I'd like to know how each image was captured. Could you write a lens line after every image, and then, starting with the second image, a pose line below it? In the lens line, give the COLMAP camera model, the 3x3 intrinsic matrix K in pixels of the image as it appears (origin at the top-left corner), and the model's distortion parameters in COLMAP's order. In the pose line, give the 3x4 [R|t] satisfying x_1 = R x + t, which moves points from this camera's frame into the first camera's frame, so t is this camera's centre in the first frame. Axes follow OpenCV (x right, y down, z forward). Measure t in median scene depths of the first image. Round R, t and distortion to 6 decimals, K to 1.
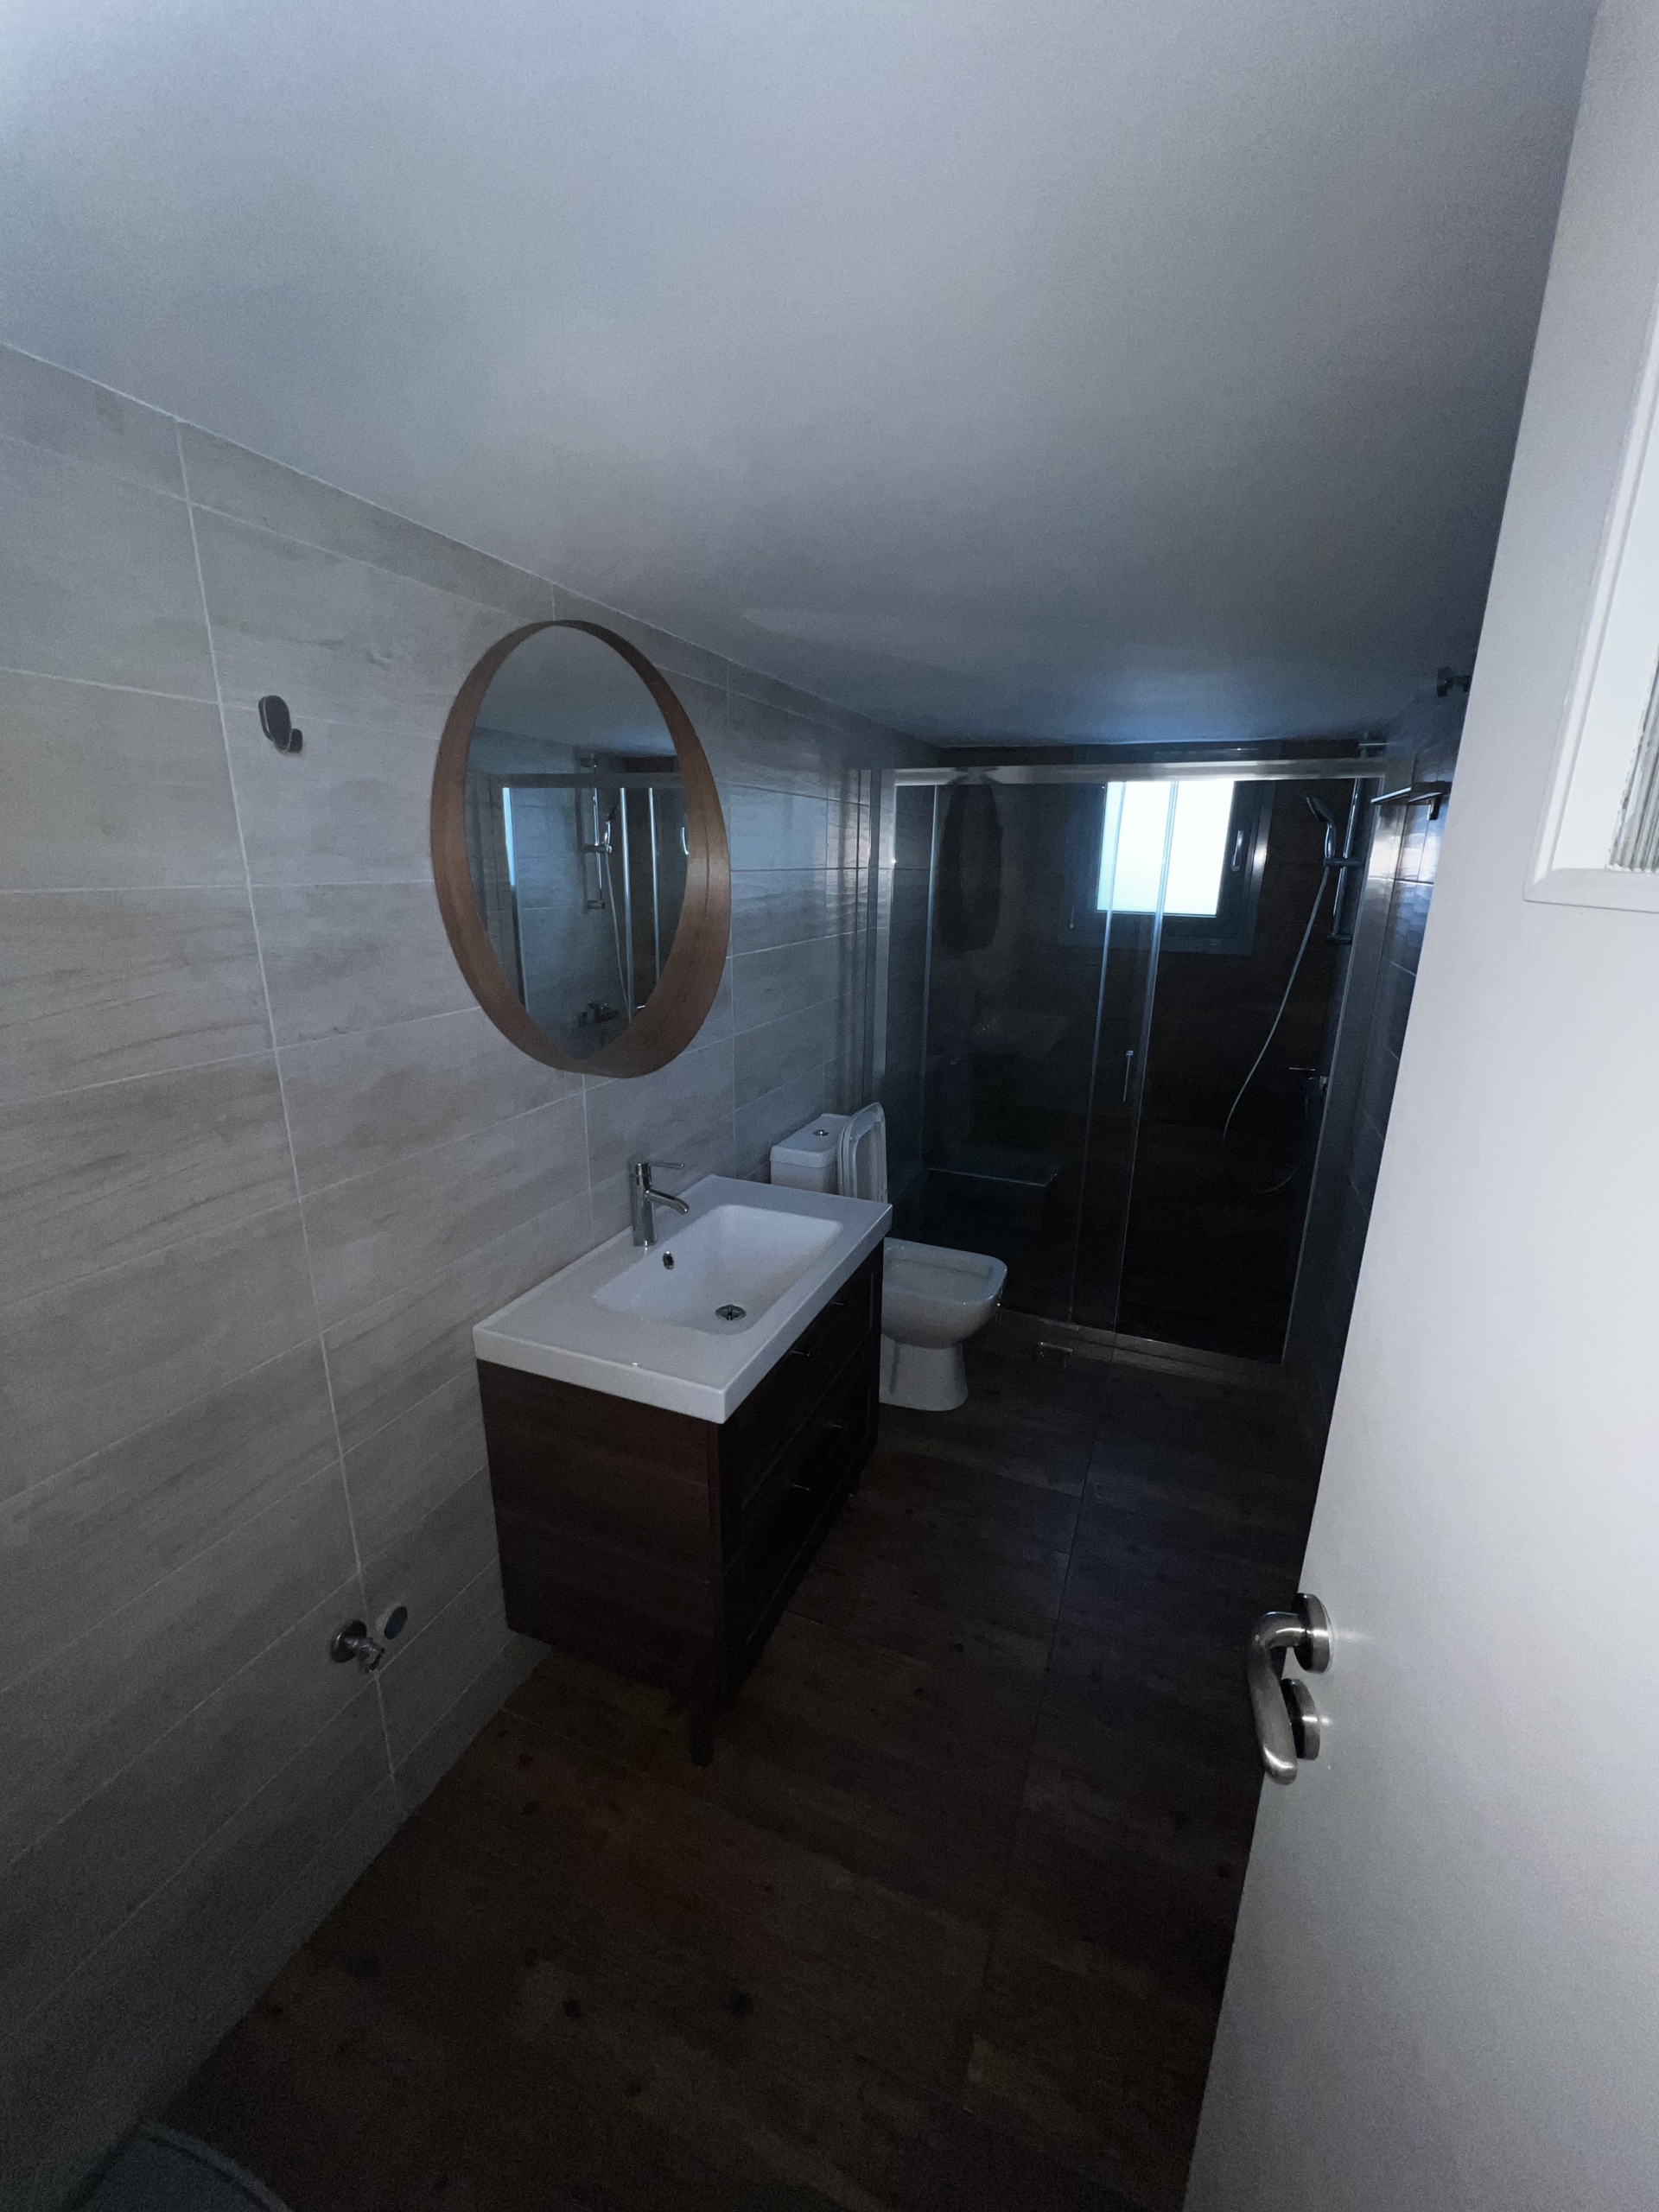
lens RADIAL K [[886.1, 0, 833.3], [0, 886.1, 1106.0], [0, 0, 1]] dist [-0.000502, 0.000572]
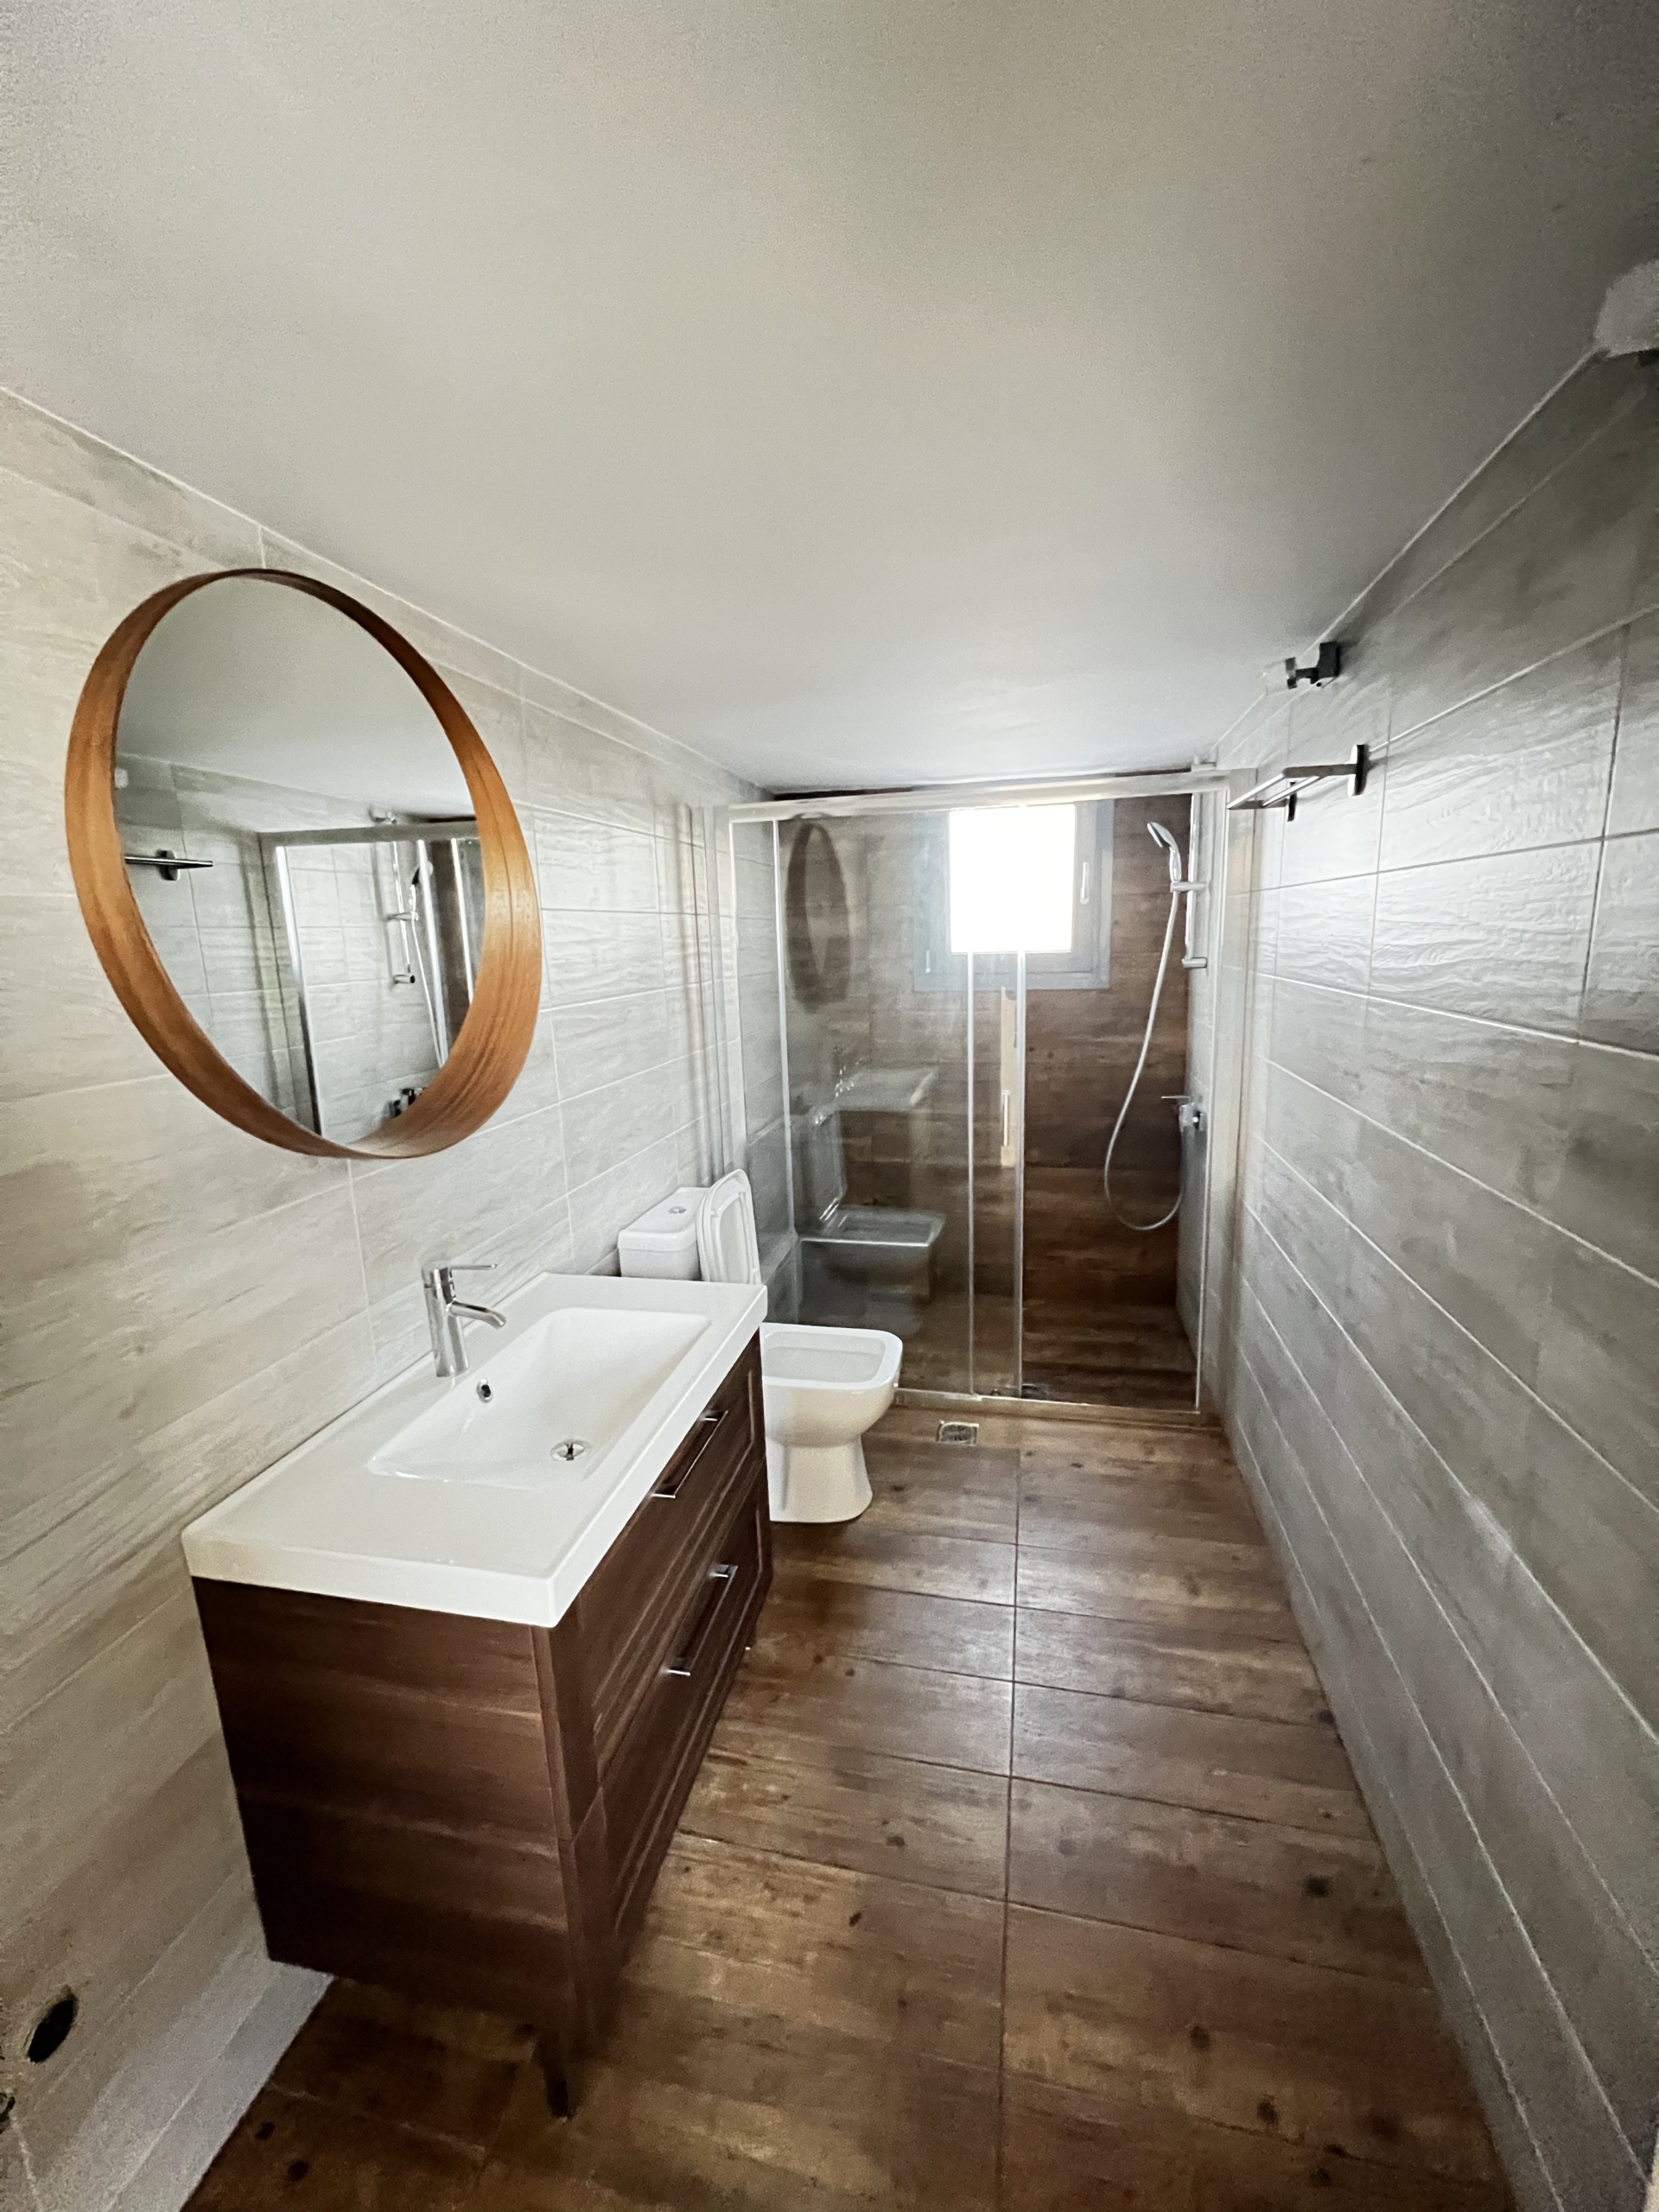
lens RADIAL K [[886.1, 0, 830.8], [0, 886.1, 1106.6], [0, 0, 1]] dist [-0.000502, 0.000572]
pose [[0.984844, -0.079119, 0.154346, 0.009393], [0.091826, 0.992793, -0.077008, 0.011519], [-0.147141, 0.090014, 0.985011, 0.133723]]
